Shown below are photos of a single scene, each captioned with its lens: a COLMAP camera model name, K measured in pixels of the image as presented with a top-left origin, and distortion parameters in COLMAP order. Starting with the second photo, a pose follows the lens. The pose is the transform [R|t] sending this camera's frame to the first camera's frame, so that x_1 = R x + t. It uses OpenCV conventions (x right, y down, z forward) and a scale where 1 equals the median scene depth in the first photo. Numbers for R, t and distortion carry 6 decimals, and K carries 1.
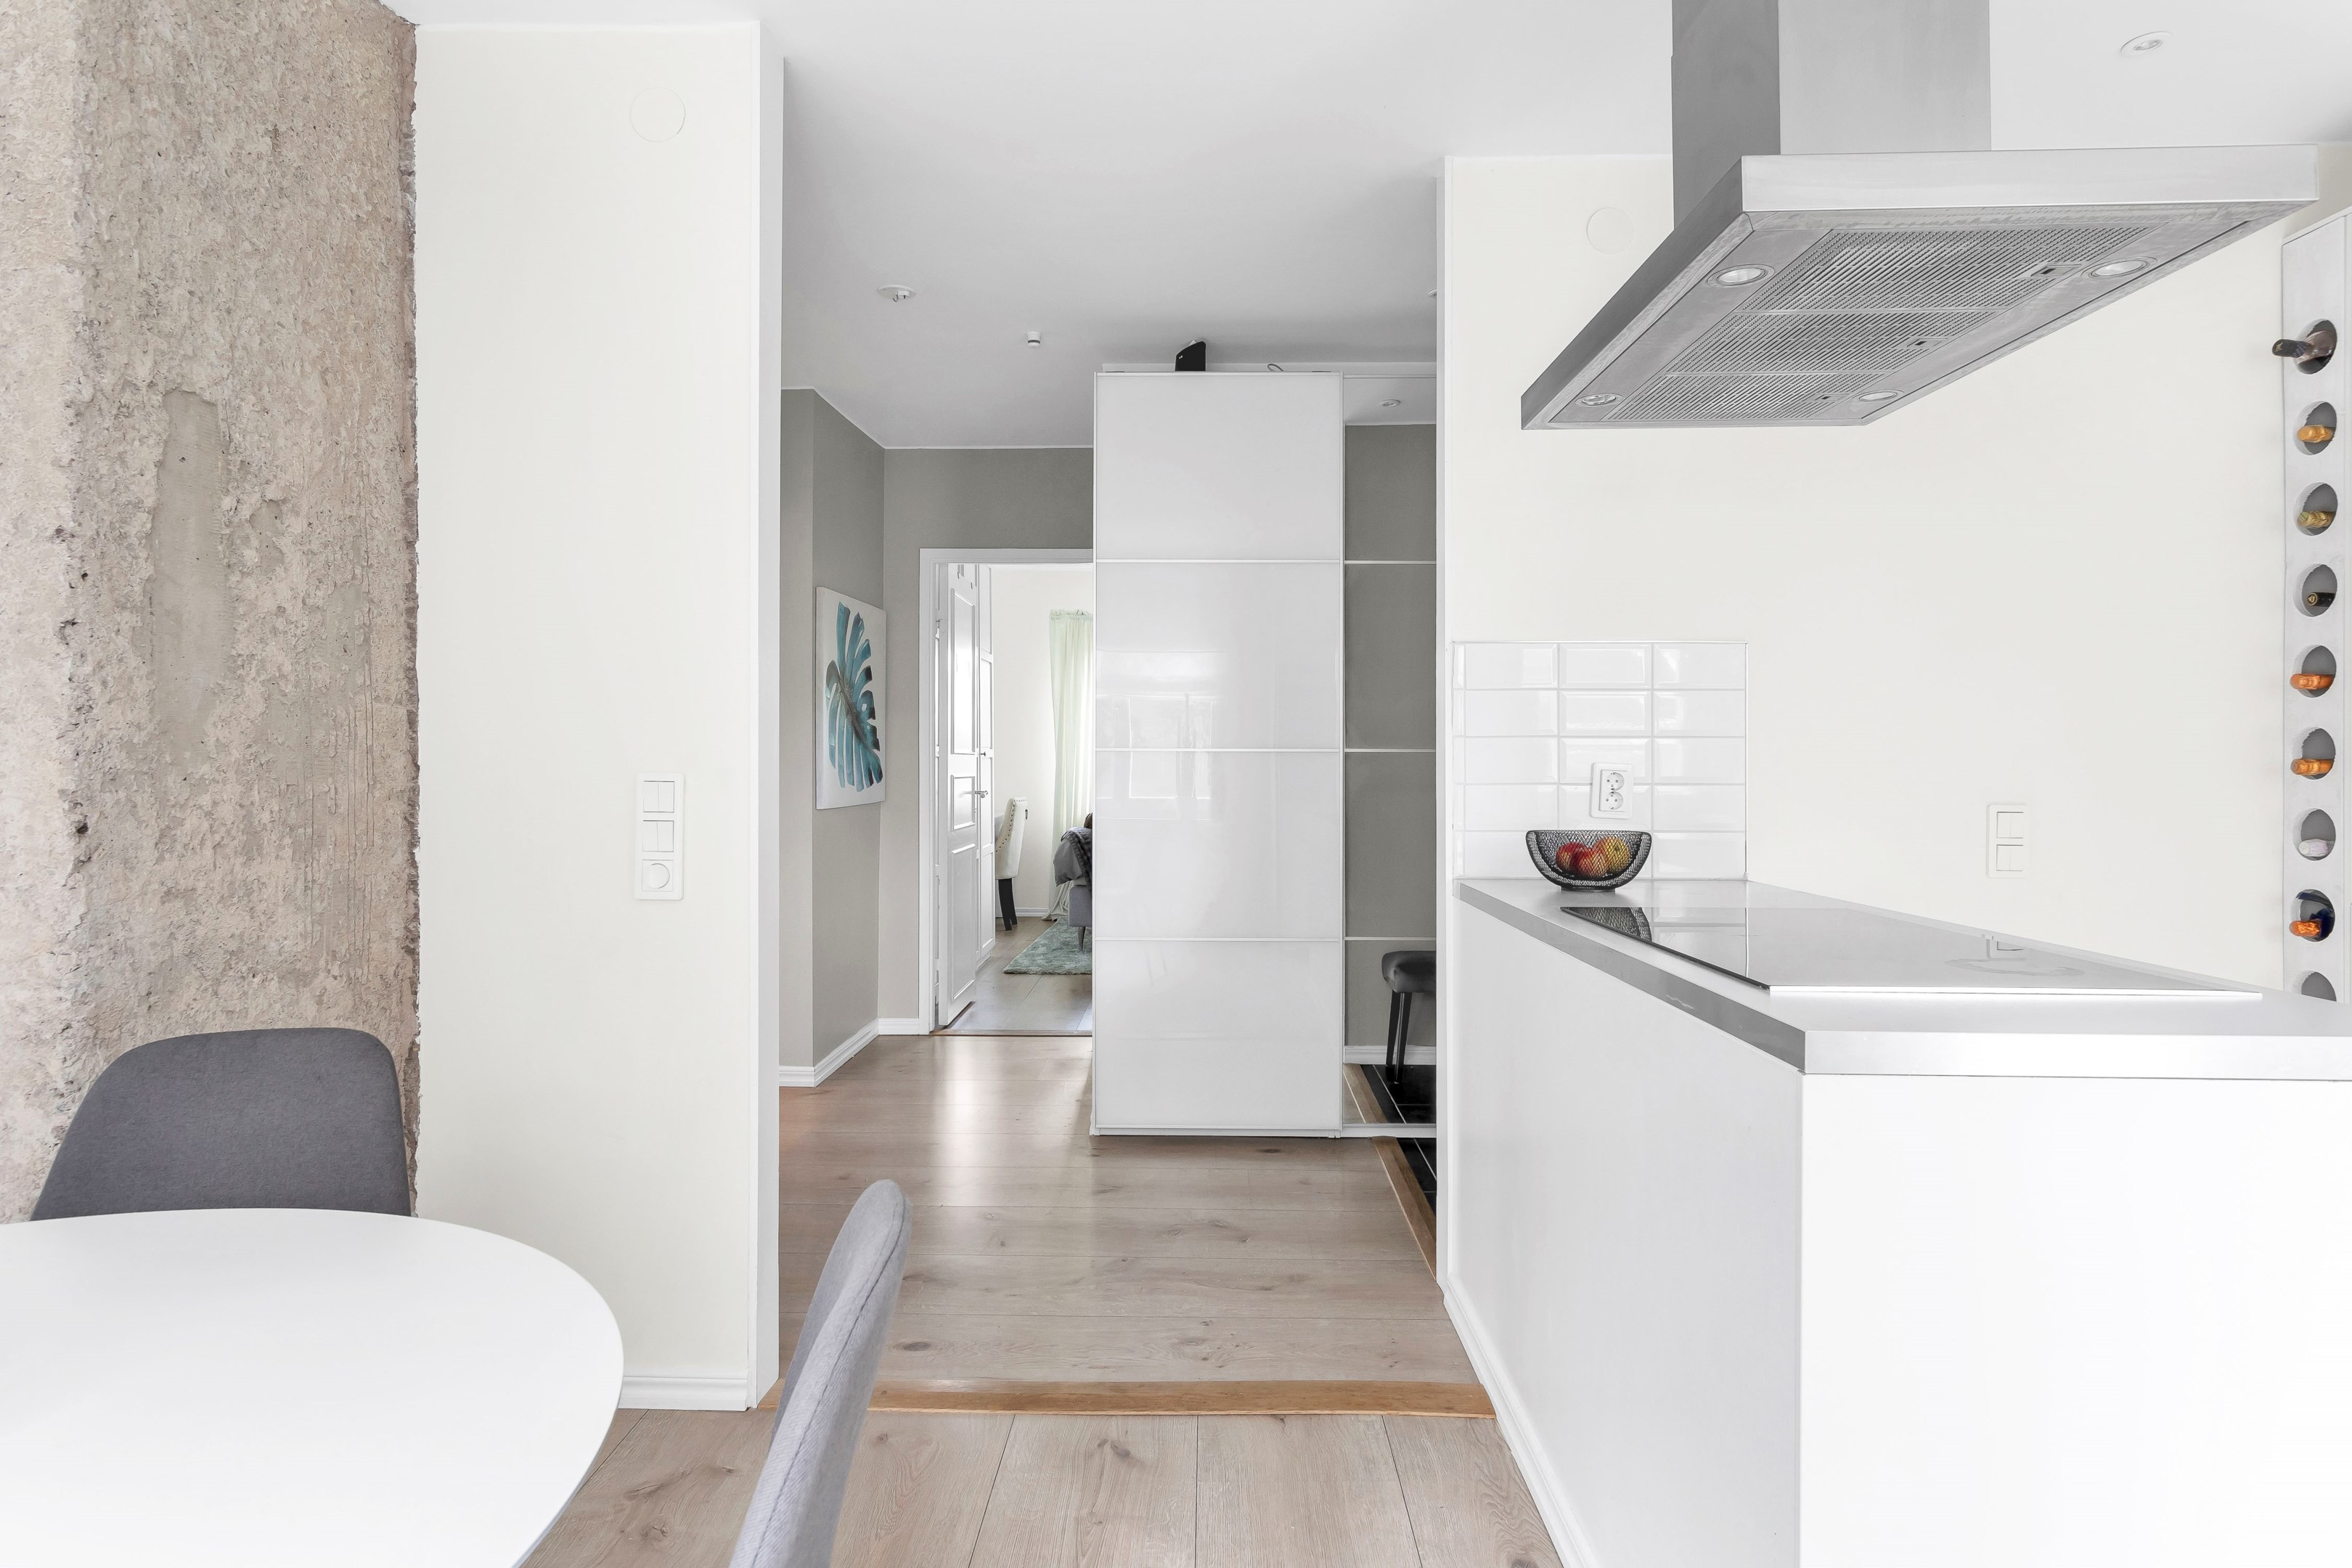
lens RADIAL K [[1260.1, 0, 1176.0], [0, 1260.1, 784.0], [0, 0, 1]] dist [0.000540, -0.000089]
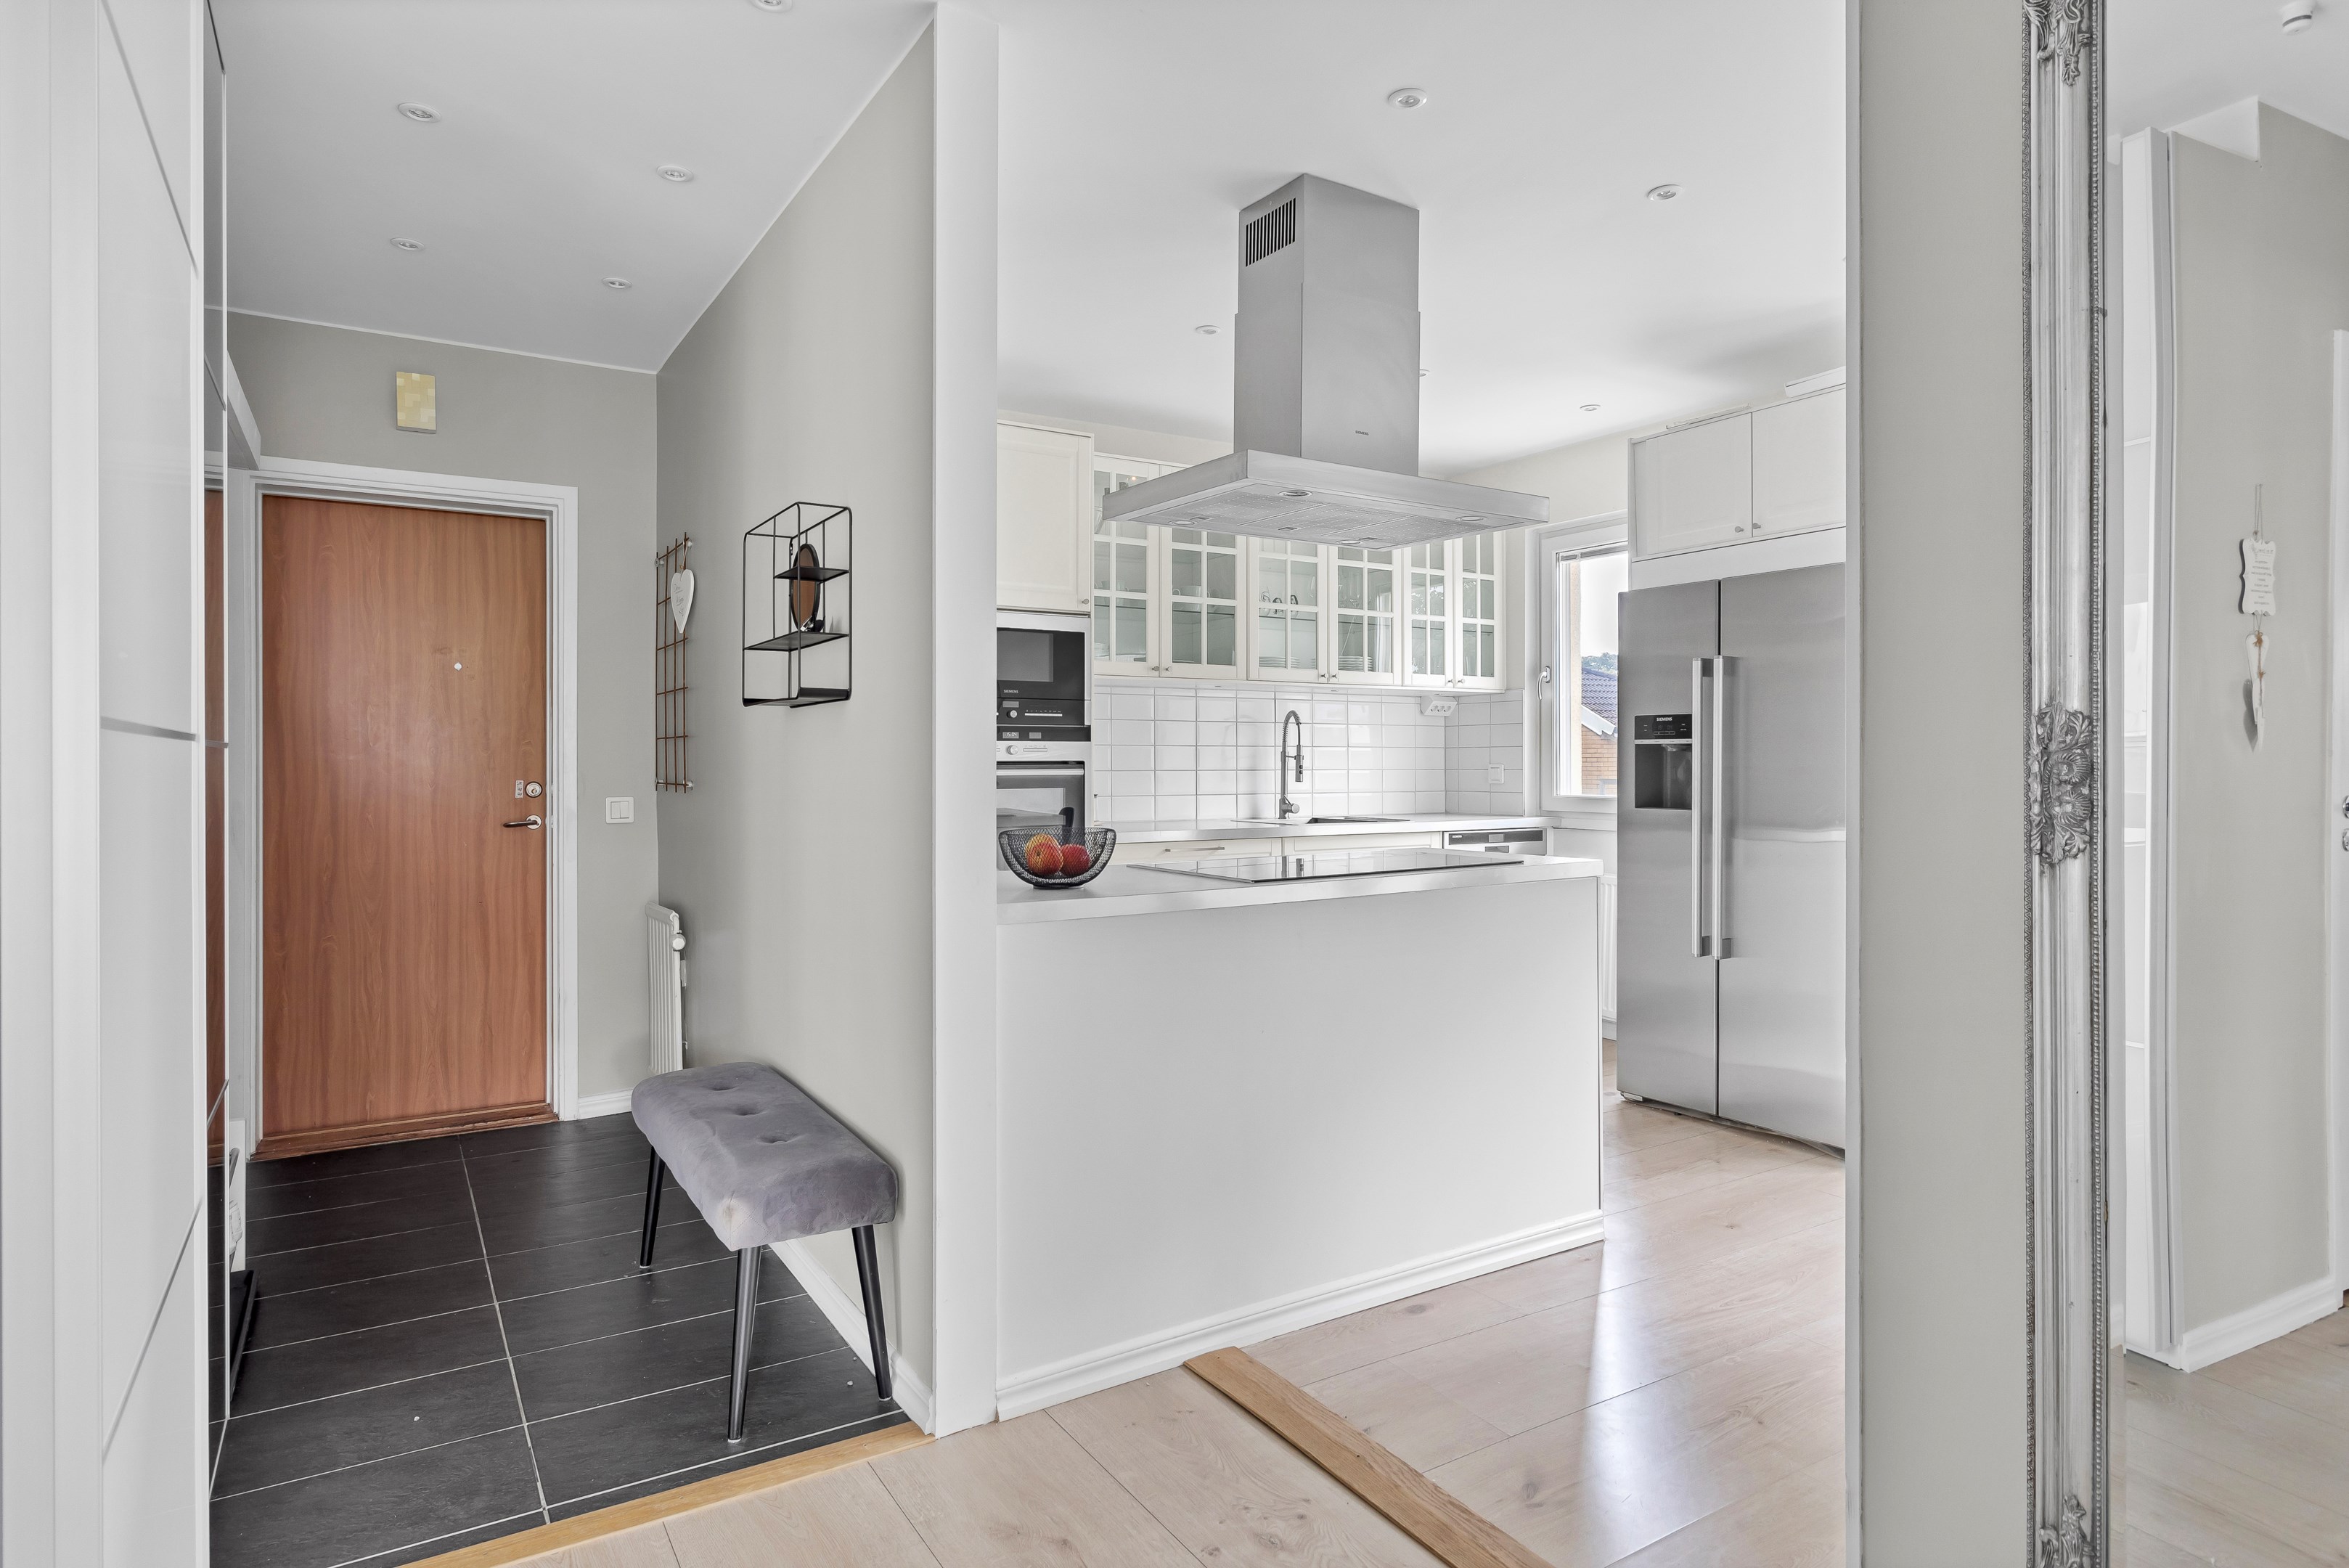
lens RADIAL K [[1258.5, 0, 1174.5], [0, 1258.5, 784.0], [0, 0, 1]] dist [0.000540, -0.000089]
pose [[-0.553973, -0.001725, 0.832533, -0.604889], [-0.001038, 0.999999, 0.001381, -0.004113], [-0.832534, -0.000100, -0.553974, 1.544735]]
